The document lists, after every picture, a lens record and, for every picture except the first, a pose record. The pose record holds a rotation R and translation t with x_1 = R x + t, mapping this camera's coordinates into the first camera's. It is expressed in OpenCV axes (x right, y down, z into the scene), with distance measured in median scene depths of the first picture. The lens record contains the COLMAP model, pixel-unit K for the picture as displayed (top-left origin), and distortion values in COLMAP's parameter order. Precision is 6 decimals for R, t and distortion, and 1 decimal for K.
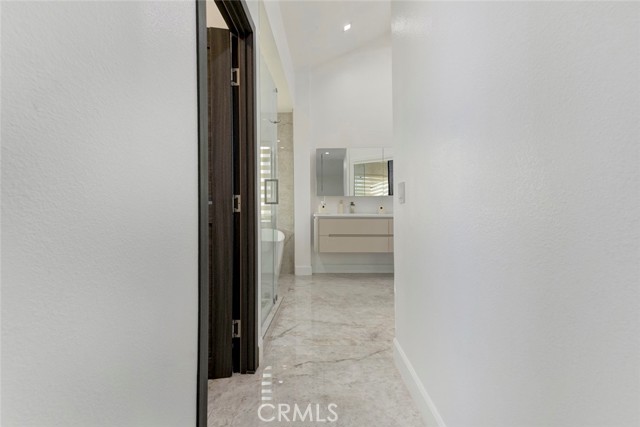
lens RADIAL K [[293.2, 0, 319.1], [0, 293.2, 211.7], [0, 0, 1]] dist [-0.001081, -0.000472]
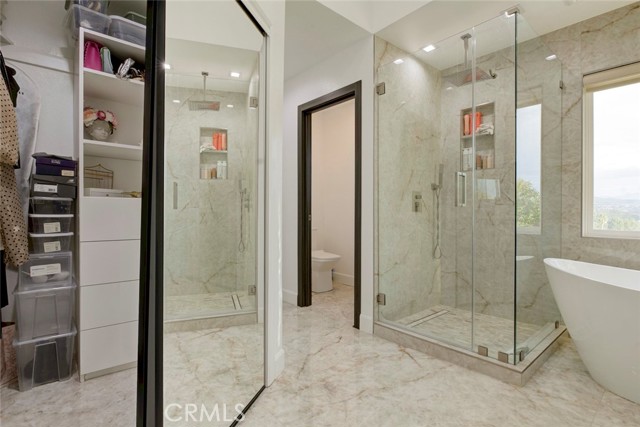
lens RADIAL K [[311.9, 0, 317.4], [0, 311.9, 211.2], [0, 0, 1]] dist [0.000325, -0.006349]
pose [[-0.734222, 0.003691, -0.678899, 0.730887], [0.003382, 0.999993, 0.001779, -0.016085], [0.678901, -0.000990, -0.734229, 1.543827]]
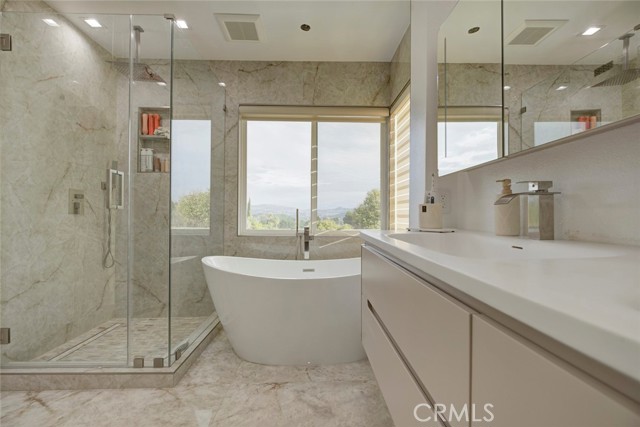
lens RADIAL K [[293.2, 0, 319.1], [0, 293.2, 211.7], [0, 0, 1]] dist [-0.001081, -0.000472]
pose [[0.058358, -0.008445, -0.998260, 0.603649], [-0.007720, 0.999931, -0.008910, -0.016577], [0.998266, 0.008226, 0.058289, 1.640251]]
